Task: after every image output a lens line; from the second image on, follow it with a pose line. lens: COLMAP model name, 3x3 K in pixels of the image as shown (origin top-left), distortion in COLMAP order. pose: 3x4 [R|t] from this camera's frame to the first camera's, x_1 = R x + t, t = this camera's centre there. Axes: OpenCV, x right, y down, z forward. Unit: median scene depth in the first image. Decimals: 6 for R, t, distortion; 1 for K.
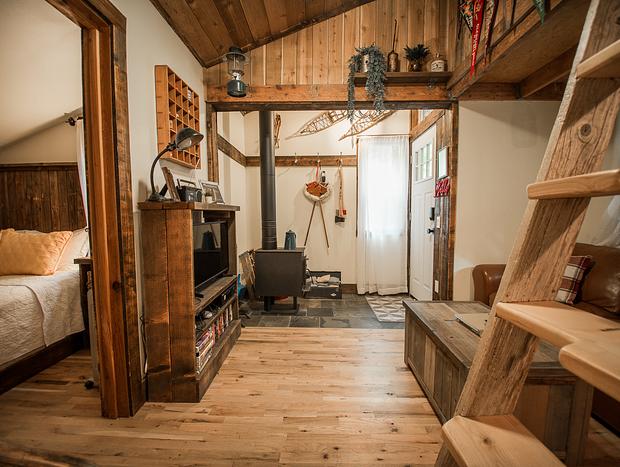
lens RADIAL K [[287.9, 0, 310.1], [0, 287.9, 236.2], [0, 0, 1]] dist [-0.000560, -0.016411]
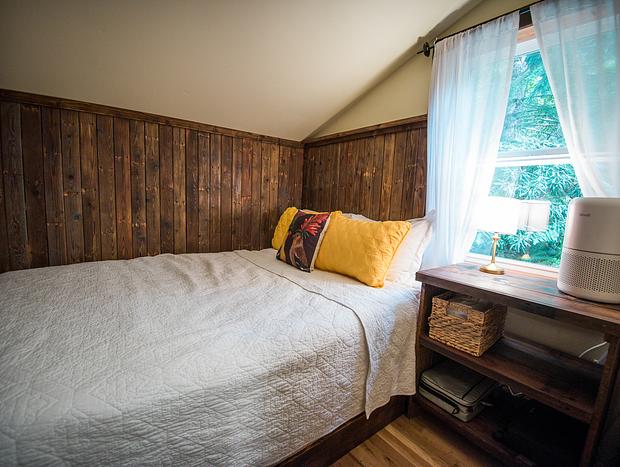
lens RADIAL K [[287.9, 0, 310.1], [0, 287.9, 236.2], [0, 0, 1]] dist [-0.000560, -0.016411]
pose [[0.629504, 0.132707, -0.765580, -0.503318], [-0.098203, 0.990994, 0.091033, -0.023939], [0.770766, 0.017877, 0.636867, 0.438781]]
